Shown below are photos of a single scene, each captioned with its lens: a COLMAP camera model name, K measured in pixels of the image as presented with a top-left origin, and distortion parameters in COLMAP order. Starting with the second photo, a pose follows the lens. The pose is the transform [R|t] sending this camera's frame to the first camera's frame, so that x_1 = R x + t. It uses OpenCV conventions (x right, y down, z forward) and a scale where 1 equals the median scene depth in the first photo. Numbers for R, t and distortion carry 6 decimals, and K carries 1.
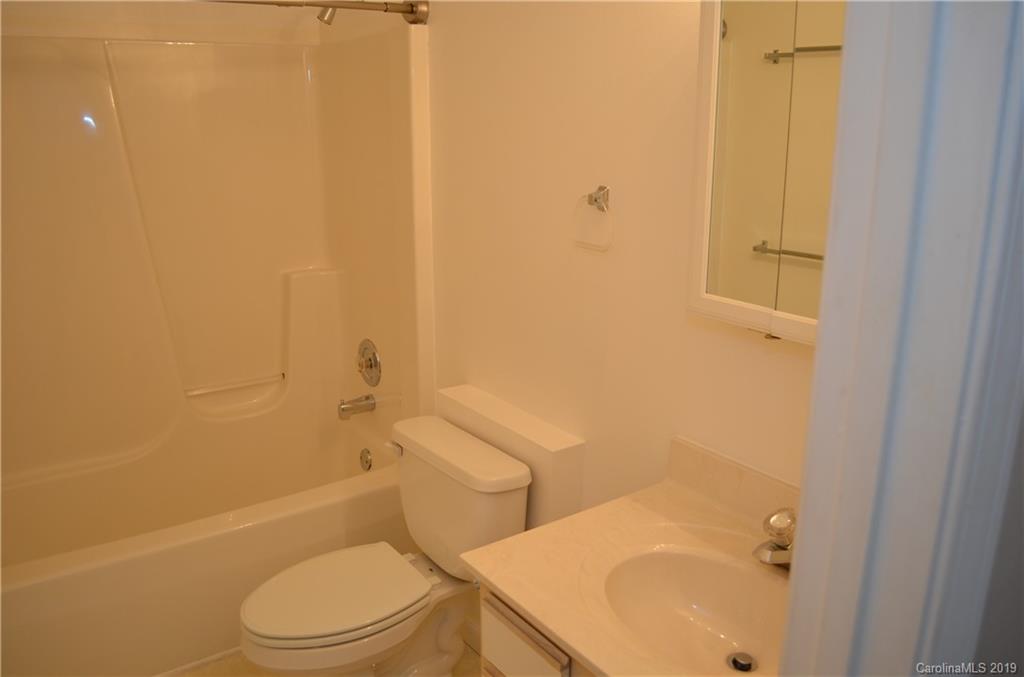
lens RADIAL K [[817.3, 0, 519.8], [0, 817.3, 344.6], [0, 0, 1]] dist [-0.073018, -0.002569]
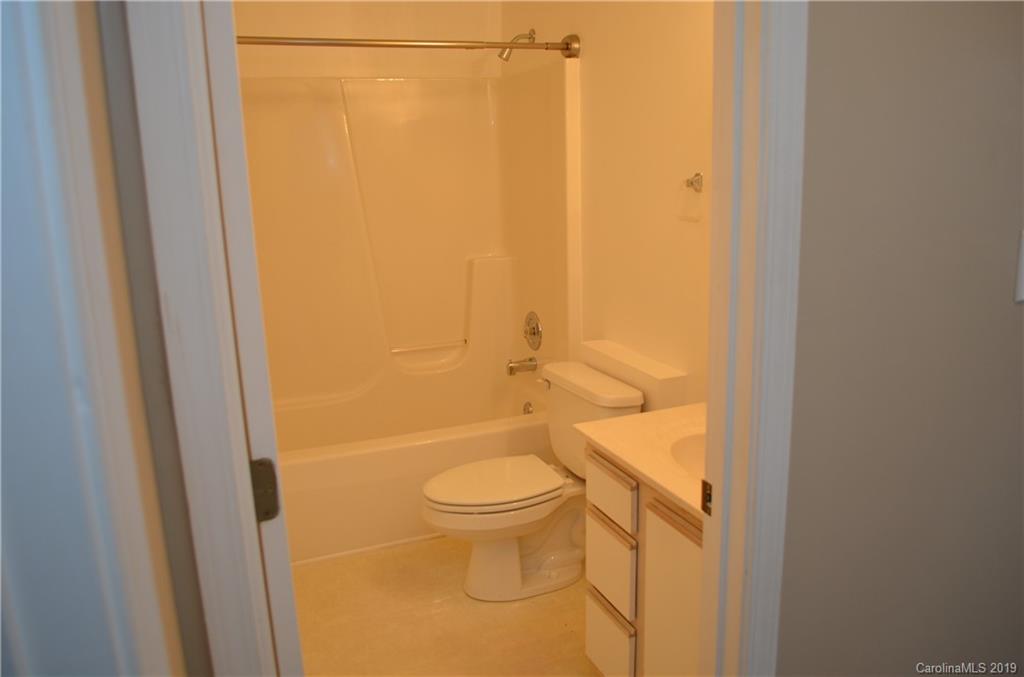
lens RADIAL K [[817.3, 0, 508.6], [0, 817.3, 336.6], [0, 0, 1]] dist [-0.073018, -0.002569]
pose [[0.970495, 0.025143, -0.239806, 0.090308], [-0.035066, 0.998692, -0.037201, 0.093521], [0.238557, 0.044512, 0.970108, -0.244896]]
